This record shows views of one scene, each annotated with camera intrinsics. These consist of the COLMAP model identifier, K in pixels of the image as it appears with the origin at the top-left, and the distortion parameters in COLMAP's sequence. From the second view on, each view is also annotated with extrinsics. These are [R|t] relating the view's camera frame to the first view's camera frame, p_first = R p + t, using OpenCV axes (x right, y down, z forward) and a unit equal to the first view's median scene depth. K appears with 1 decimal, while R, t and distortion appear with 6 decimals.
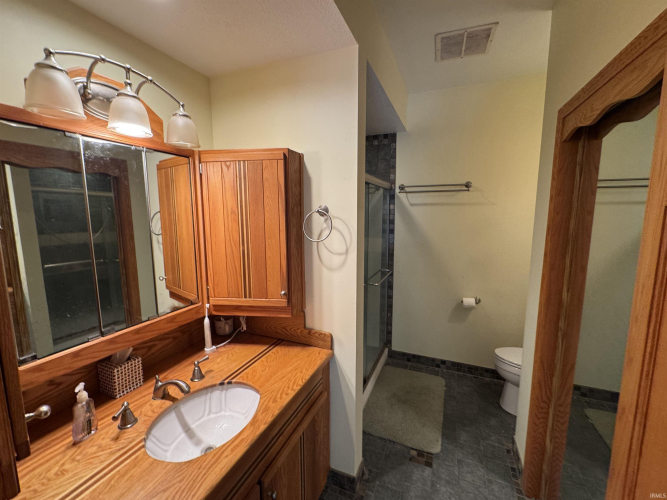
lens RADIAL K [[287.9, 0, 331.1], [0, 287.9, 250.3], [0, 0, 1]] dist [0.001874, 0.000059]
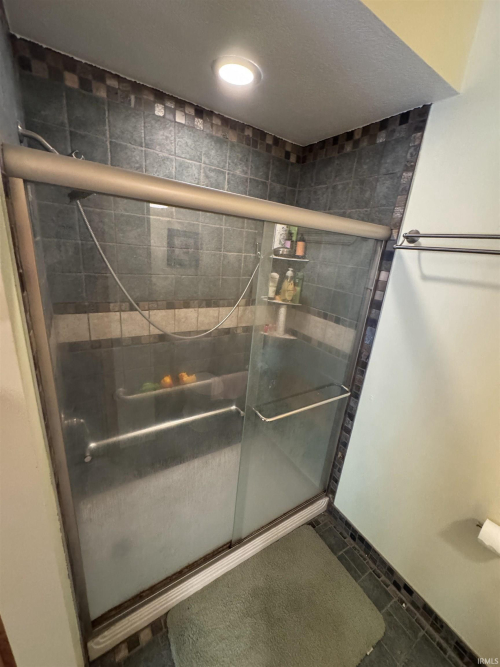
lens RADIAL K [[268.0, 0, 252.6], [0, 268.0, 333.8], [0, 0, 1]] dist [0.001304, 0.001172]
pose [[0.820046, 0.254734, -0.512480, 0.292867], [-0.173153, 0.963943, 0.202066, -0.109168], [0.545475, -0.076966, 0.834586, 0.479628]]
